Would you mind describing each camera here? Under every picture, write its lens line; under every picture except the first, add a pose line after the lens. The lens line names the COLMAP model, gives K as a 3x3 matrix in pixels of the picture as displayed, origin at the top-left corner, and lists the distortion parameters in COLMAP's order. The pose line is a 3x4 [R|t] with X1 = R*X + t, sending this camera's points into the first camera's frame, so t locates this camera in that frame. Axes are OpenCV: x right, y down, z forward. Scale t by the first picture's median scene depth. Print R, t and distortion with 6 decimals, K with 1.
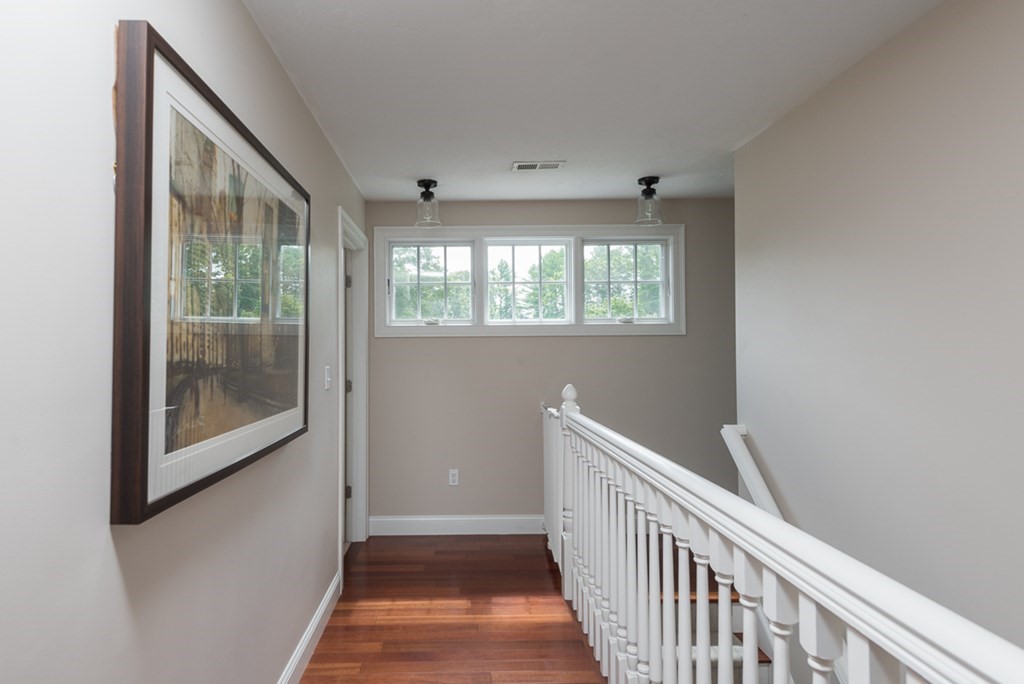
lens RADIAL K [[539.6, 0, 512.0], [0, 539.6, 342.0], [0, 0, 1]] dist [0.000048, -0.000198]
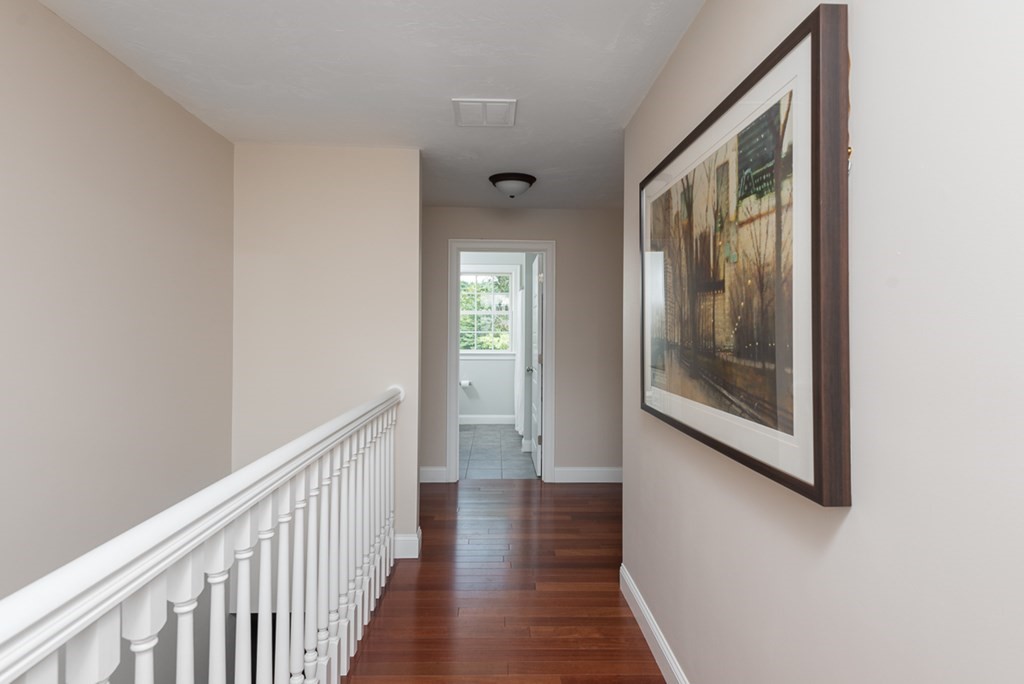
lens RADIAL K [[471.2, 0, 507.0], [0, 471.2, 333.6], [0, 0, 1]] dist [0.018488, -0.000536]
pose [[-0.997508, 0.000613, 0.070554, -0.156647], [0.000191, 0.999982, -0.005985, 0.020244], [-0.070556, -0.005957, -0.997490, 1.730048]]
